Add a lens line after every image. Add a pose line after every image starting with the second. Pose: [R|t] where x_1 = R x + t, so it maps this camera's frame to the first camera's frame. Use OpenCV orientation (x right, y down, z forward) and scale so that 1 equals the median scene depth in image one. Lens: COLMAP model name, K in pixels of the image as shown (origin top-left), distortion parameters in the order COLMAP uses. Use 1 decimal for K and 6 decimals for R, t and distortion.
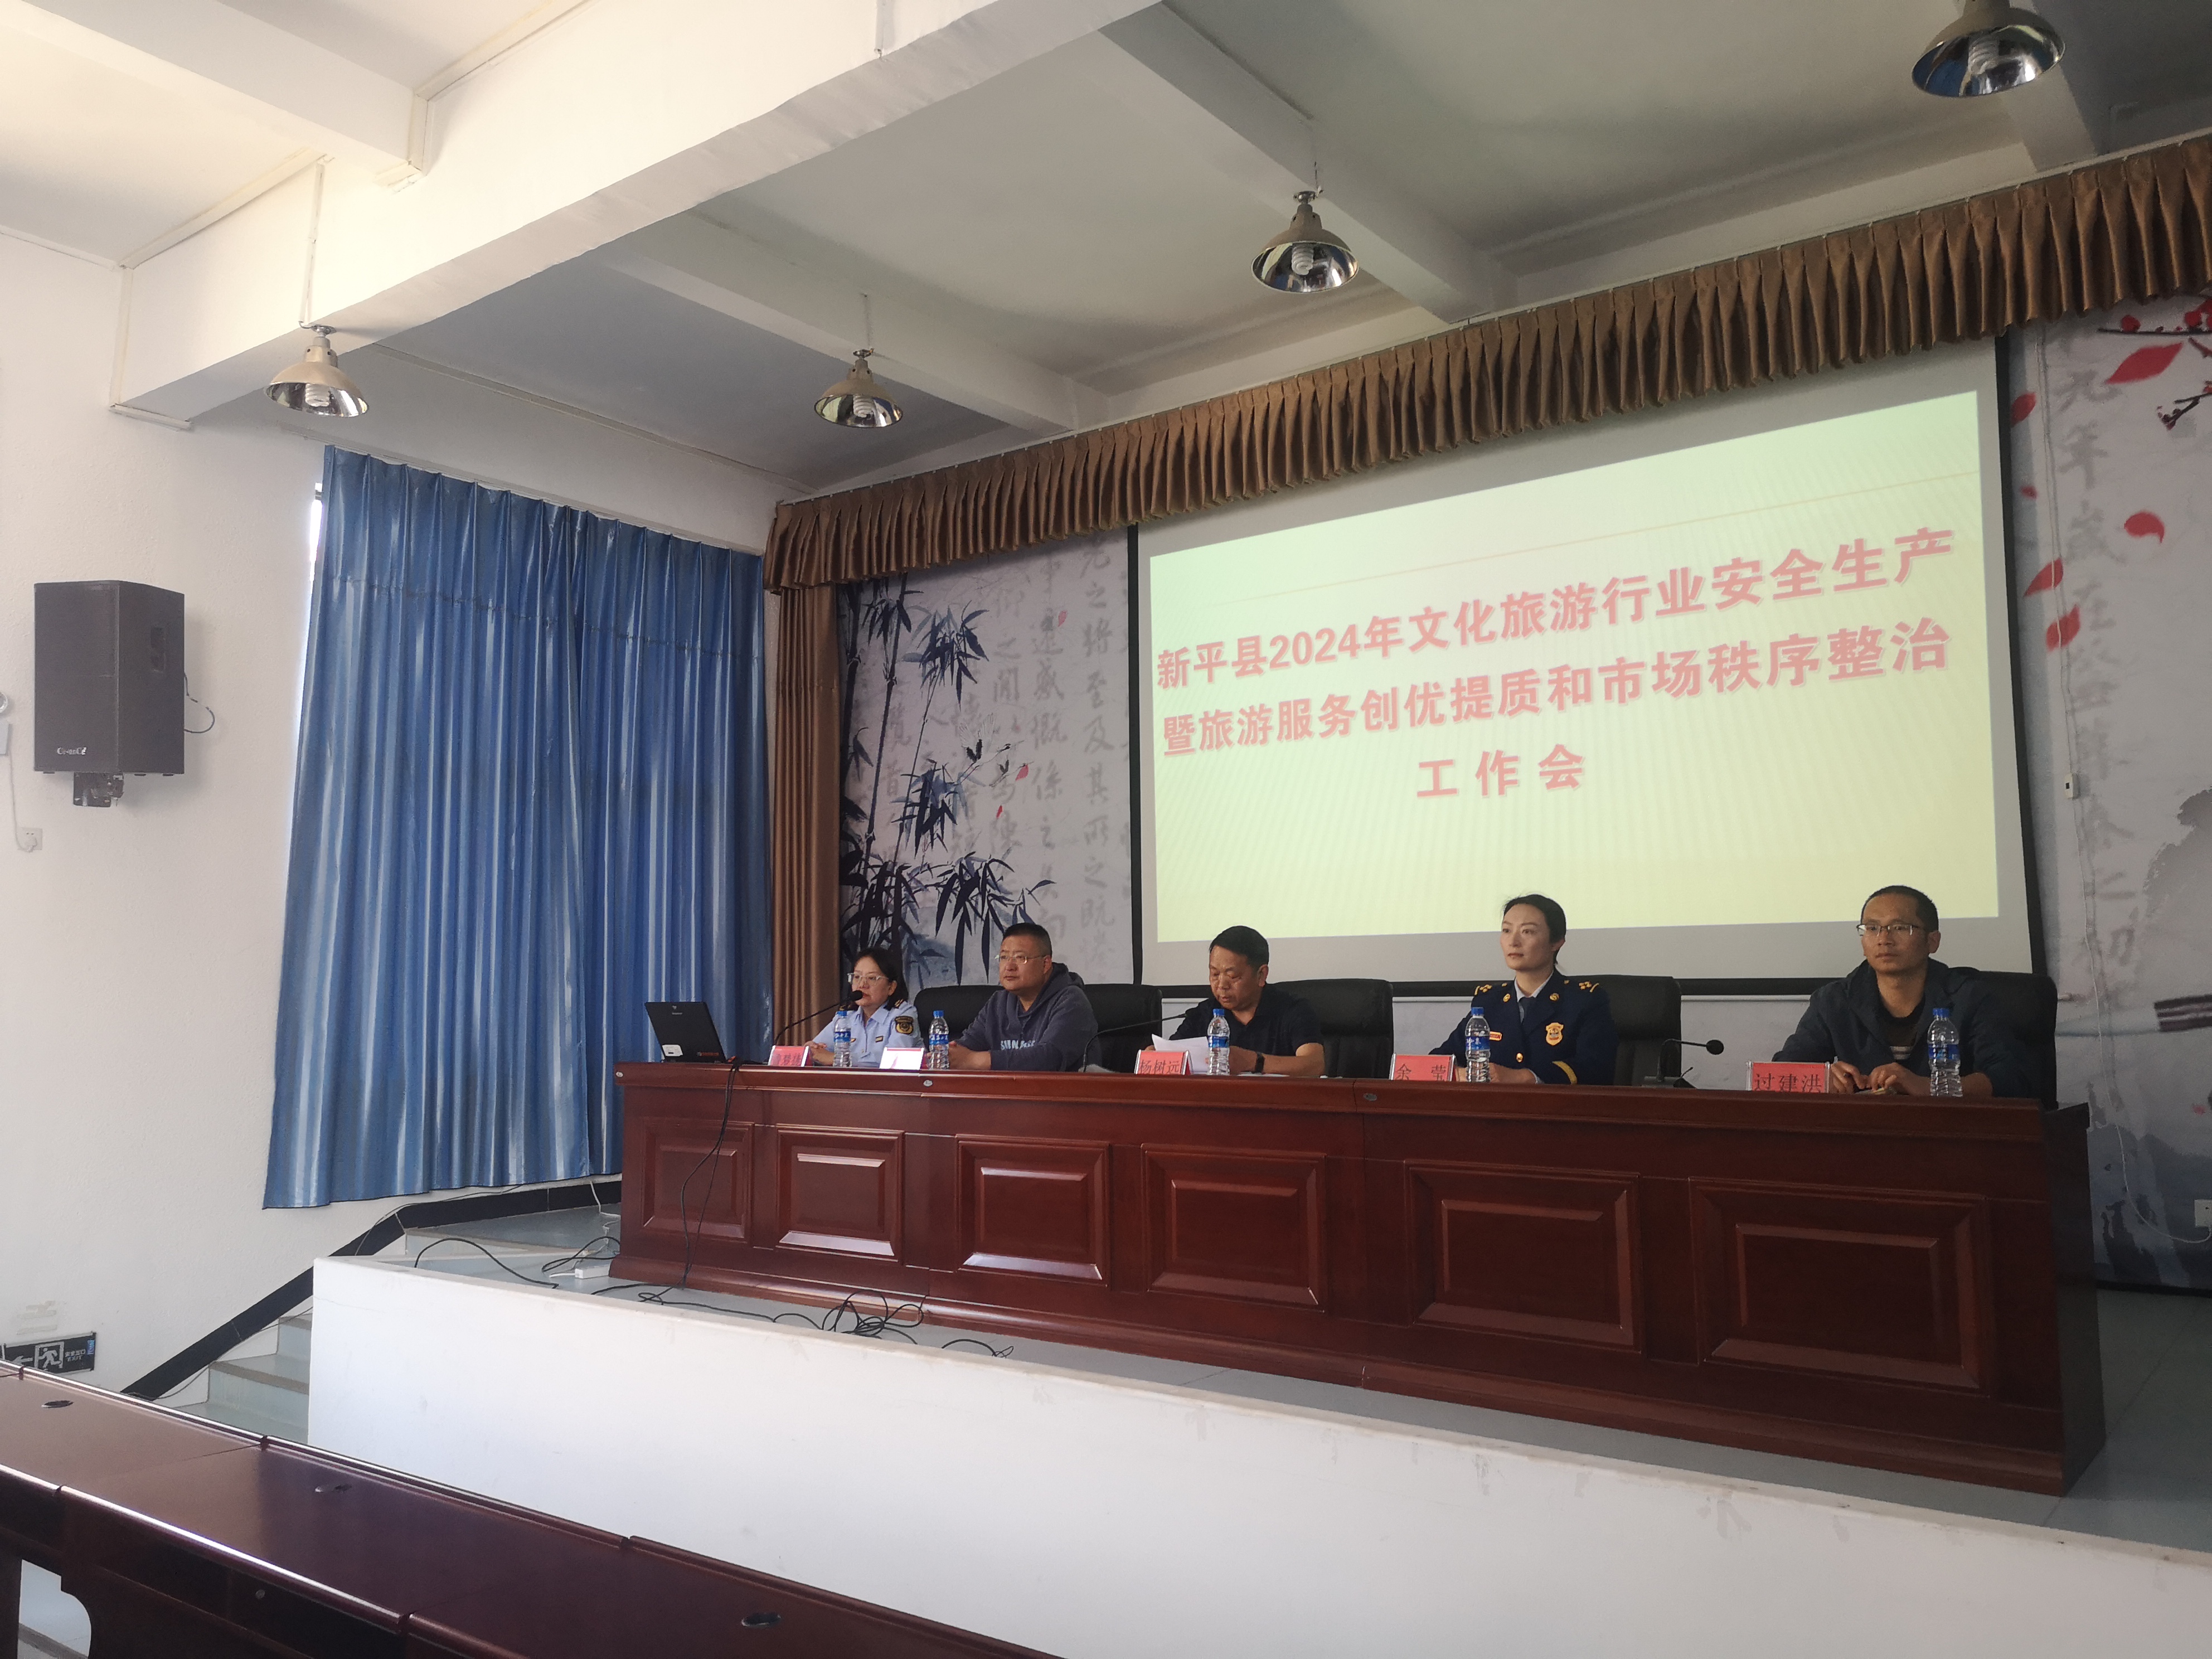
lens RADIAL K [[1739.6, 0, 1090.0], [0, 1739.6, 824.4], [0, 0, 1]] dist [0.075812, -0.089578]
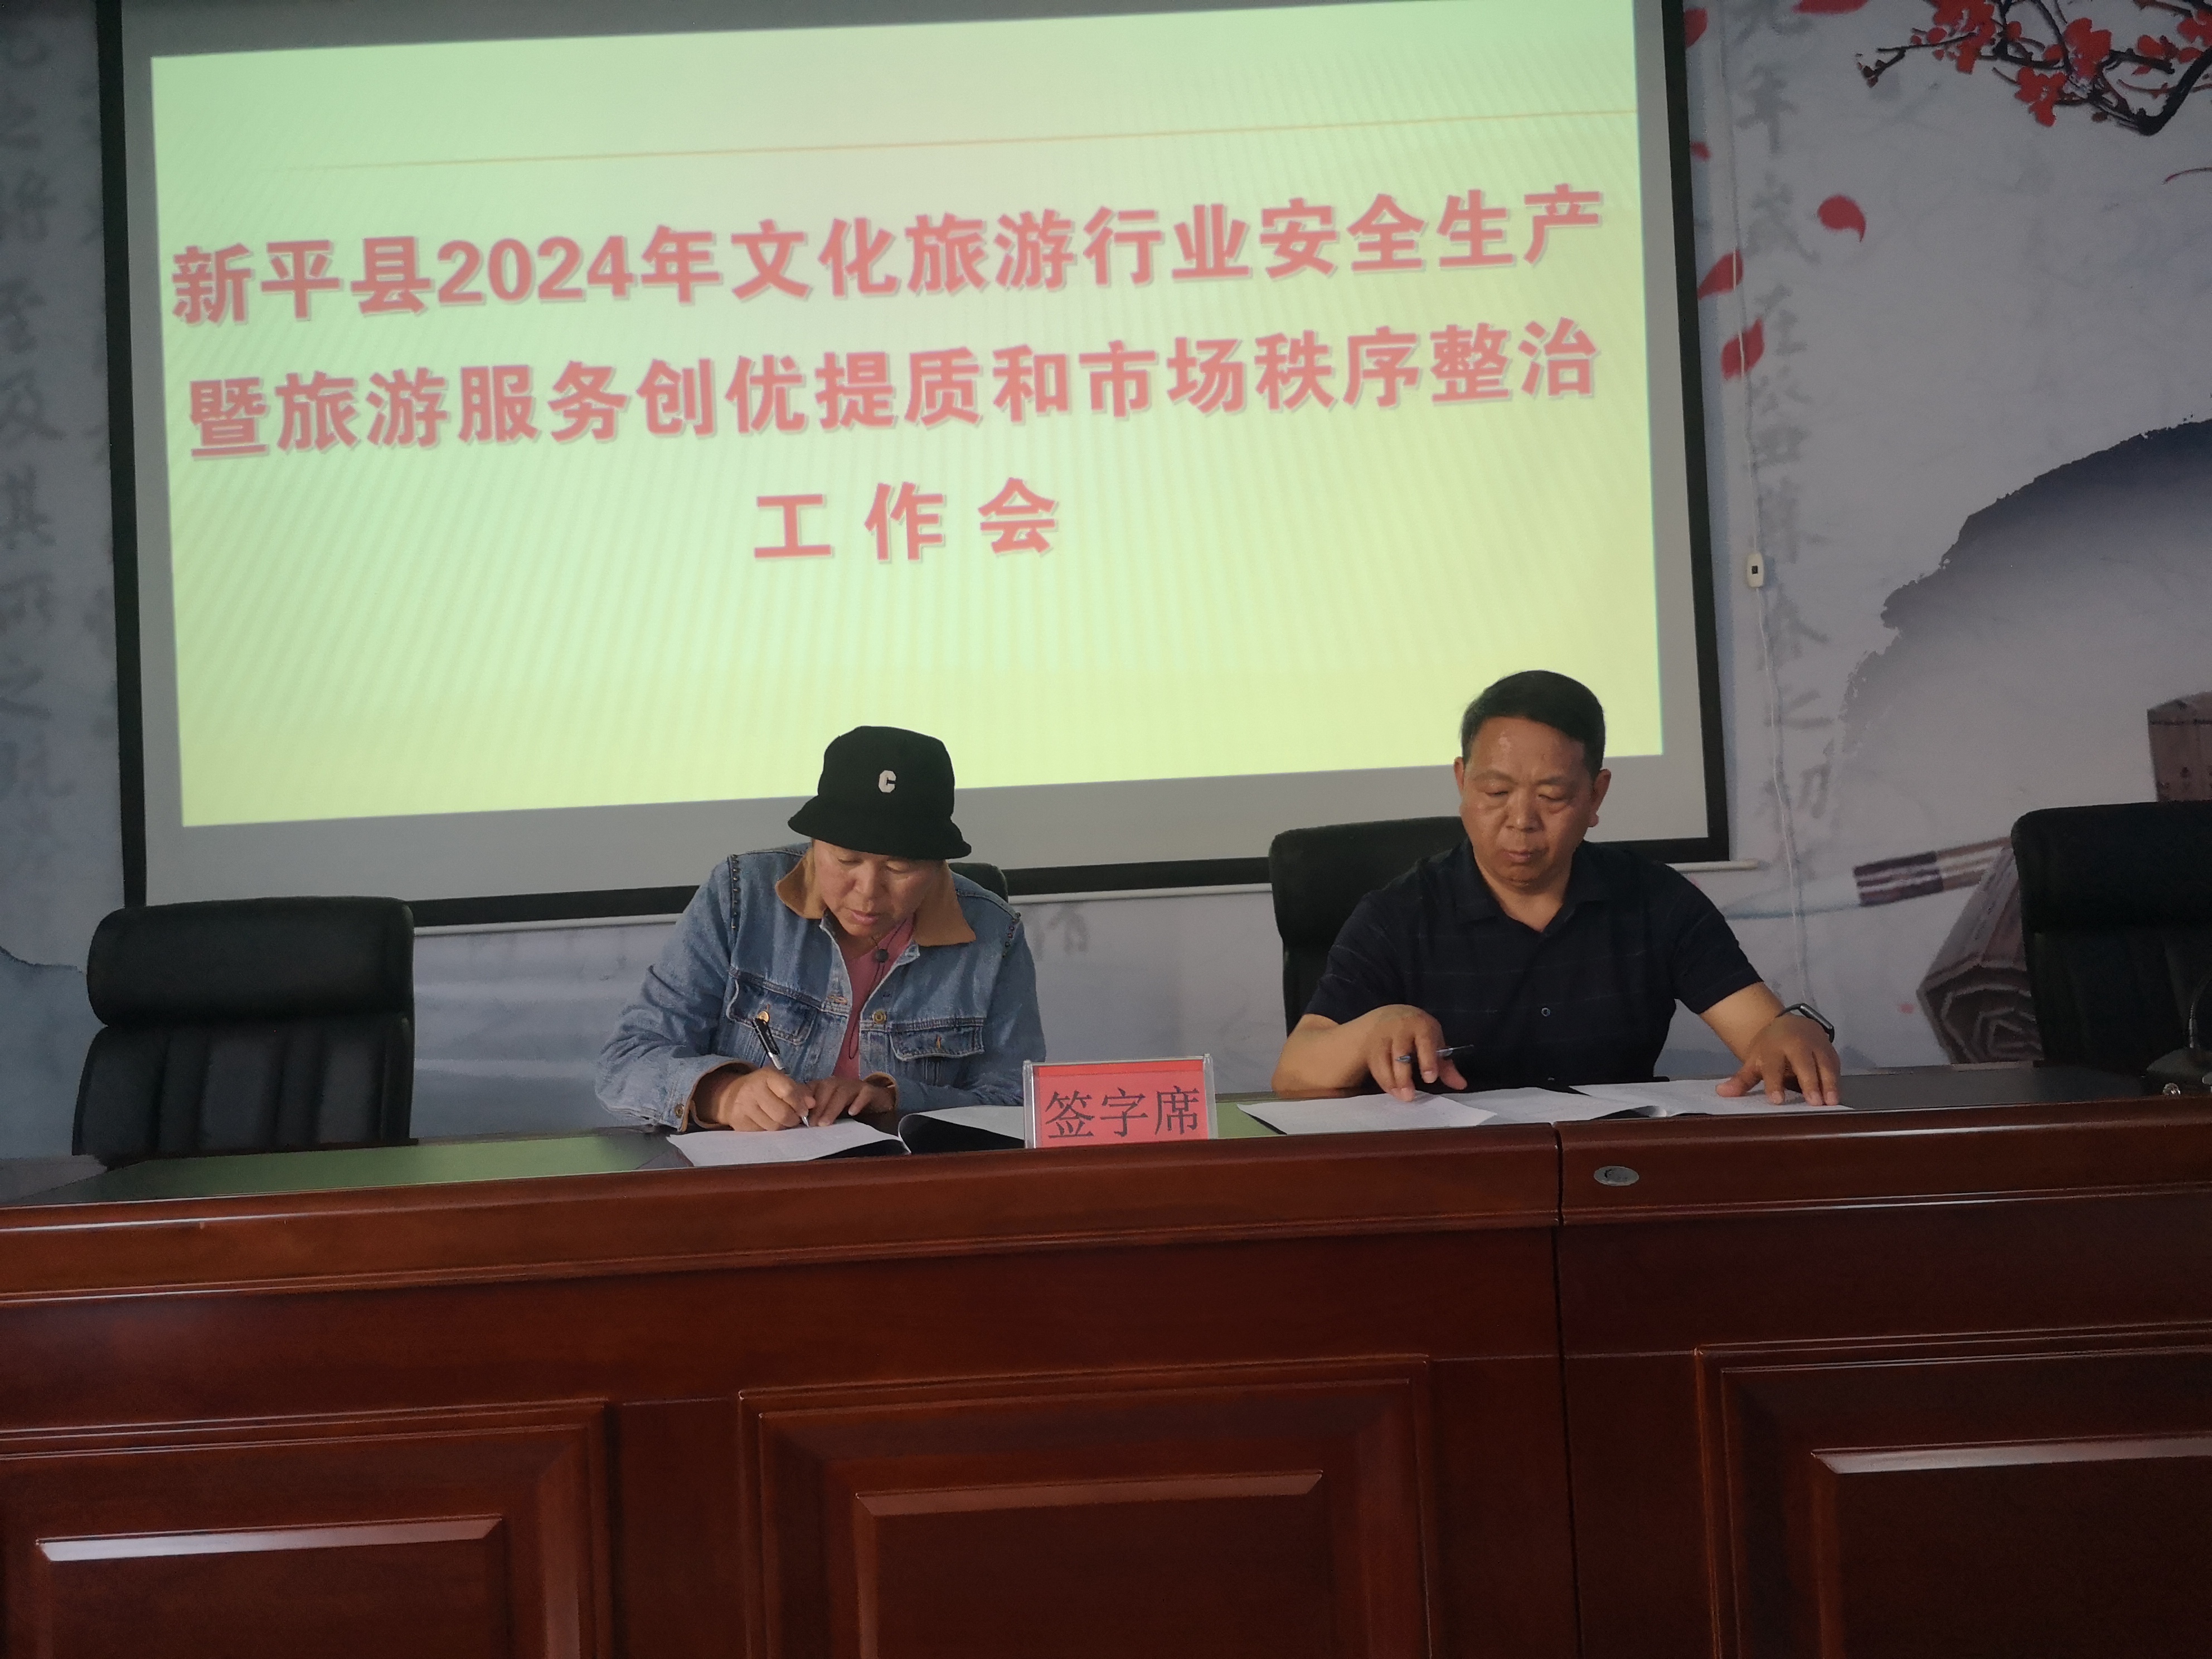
lens RADIAL K [[1739.6, 0, 1107.7], [0, 1739.6, 826.3], [0, 0, 1]] dist [0.075812, -0.089578]
pose [[0.784834, -0.010832, 0.619612, -0.081357], [-0.018034, 0.999025, 0.040308, 0.050596], [-0.619444, -0.042810, 0.783873, 0.524813]]
